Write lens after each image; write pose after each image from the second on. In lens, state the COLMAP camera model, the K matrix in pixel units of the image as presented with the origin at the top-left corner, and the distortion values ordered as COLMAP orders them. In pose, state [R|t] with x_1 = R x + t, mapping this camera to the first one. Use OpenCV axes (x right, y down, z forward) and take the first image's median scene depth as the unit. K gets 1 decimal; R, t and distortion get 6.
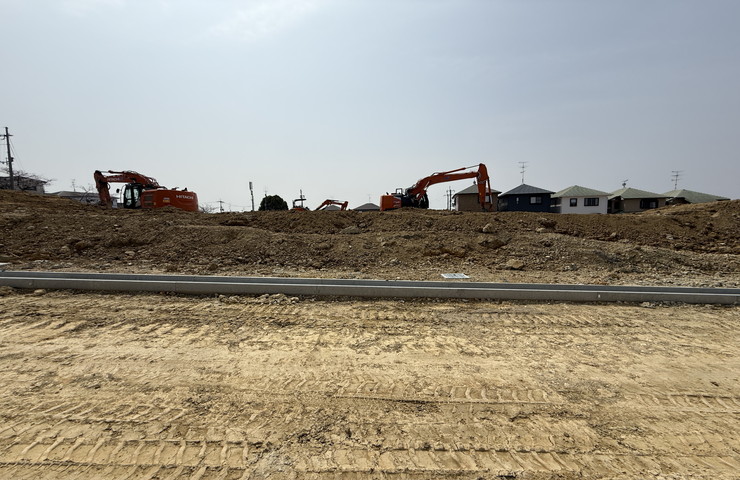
lens RADIAL K [[293.7, 0, 372.1], [0, 293.7, 244.3], [0, 0, 1]] dist [0.000851, -0.000736]
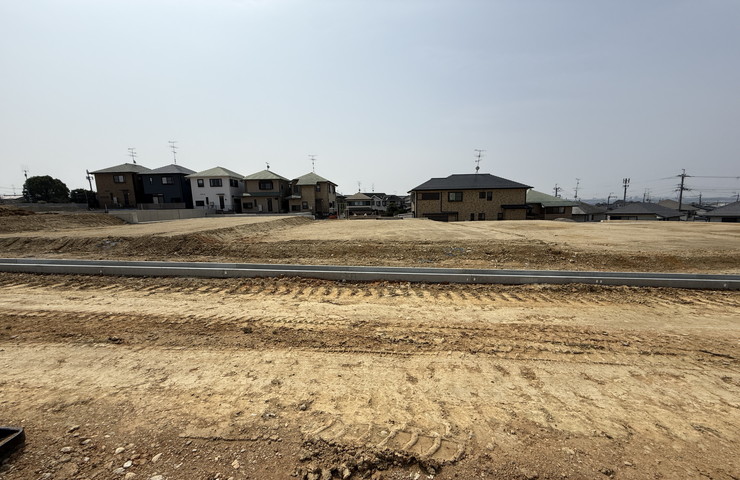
lens RADIAL K [[293.7, 0, 367.8], [0, 293.7, 243.2], [0, 0, 1]] dist [0.000851, -0.000736]
pose [[0.987985, -0.016792, 0.153633, 2.040736], [0.012348, 0.999479, 0.029835, 0.081631], [-0.154054, -0.027580, 0.987677, -0.203390]]
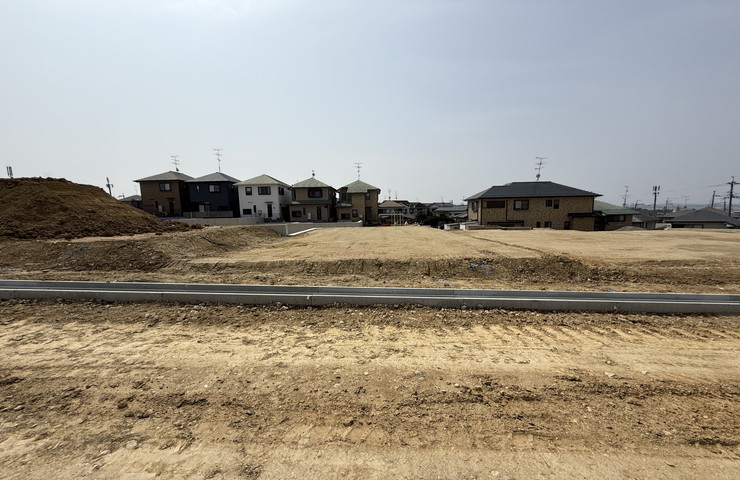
lens RADIAL K [[293.7, 0, 369.2], [0, 293.7, 239.8], [0, 0, 1]] dist [0.000851, -0.000736]
pose [[0.987015, -0.013449, 0.160064, 1.722927], [0.014417, 0.999884, -0.004887, 0.065102], [-0.159980, 0.007131, 0.987095, -0.108997]]
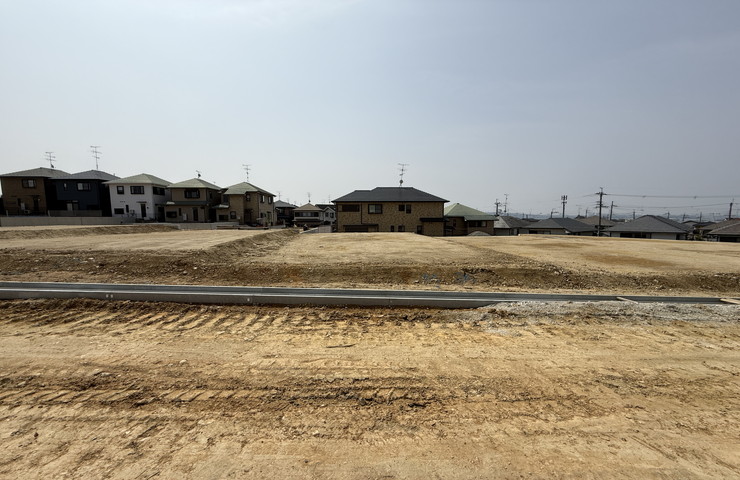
lens RADIAL K [[293.7, 0, 366.6], [0, 293.7, 240.5], [0, 0, 1]] dist [0.000851, -0.000736]
pose [[0.974638, 0.001637, 0.223781, 2.342498], [0.002719, 0.999813, -0.019152, 0.085480], [-0.223771, 0.019275, 0.974451, -0.242294]]
